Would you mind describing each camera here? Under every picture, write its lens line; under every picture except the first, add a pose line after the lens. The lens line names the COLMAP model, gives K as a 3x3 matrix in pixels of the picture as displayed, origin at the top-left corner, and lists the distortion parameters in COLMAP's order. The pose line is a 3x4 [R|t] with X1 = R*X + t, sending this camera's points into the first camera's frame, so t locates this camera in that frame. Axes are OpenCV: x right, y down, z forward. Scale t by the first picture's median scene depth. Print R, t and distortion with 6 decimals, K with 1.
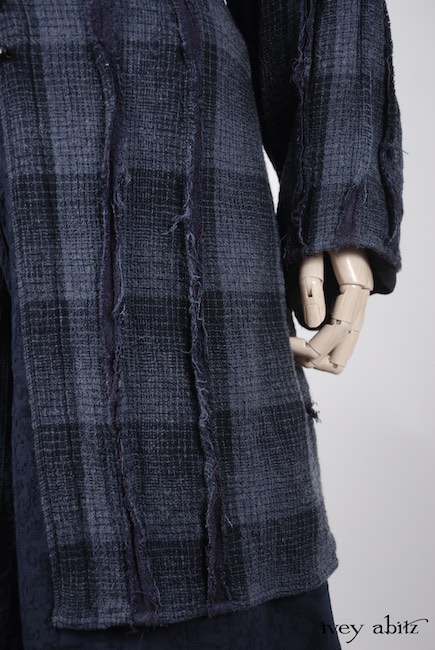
lens RADIAL K [[858.5, 0, 220.2], [0, 858.5, 328.7], [0, 0, 1]] dist [-0.121280, 0.000000]
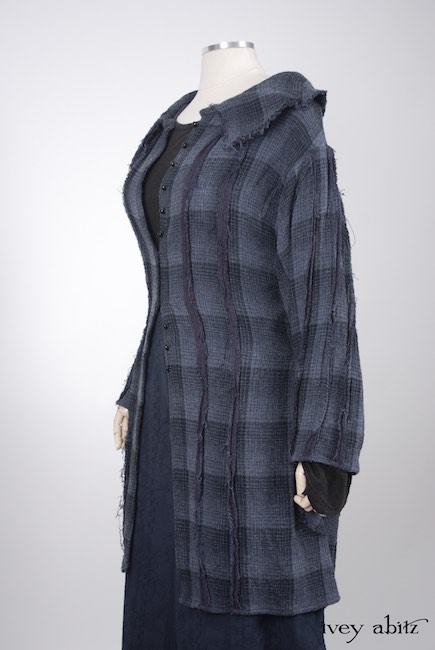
lens RADIAL K [[858.5, 0, 218.7], [0, 858.5, 322.5], [0, 0, 1]] dist [-0.121280, 0.000000]
pose [[0.805881, 0.058945, -0.589136, 1.267732], [-0.063258, 0.997908, 0.013314, -0.478476], [0.588689, 0.026539, 0.807924, -0.900042]]
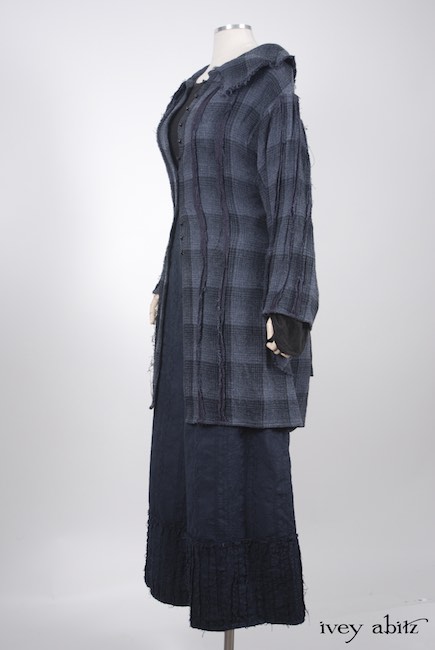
lens RADIAL K [[858.5, 0, 218.0], [0, 858.5, 327.7], [0, 0, 1]] dist [-0.121280, 0.000000]
pose [[0.728758, 0.067170, -0.681469, 2.181124], [-0.086029, 0.996273, 0.006200, -0.048277], [0.679345, 0.054108, 0.731821, -1.410021]]
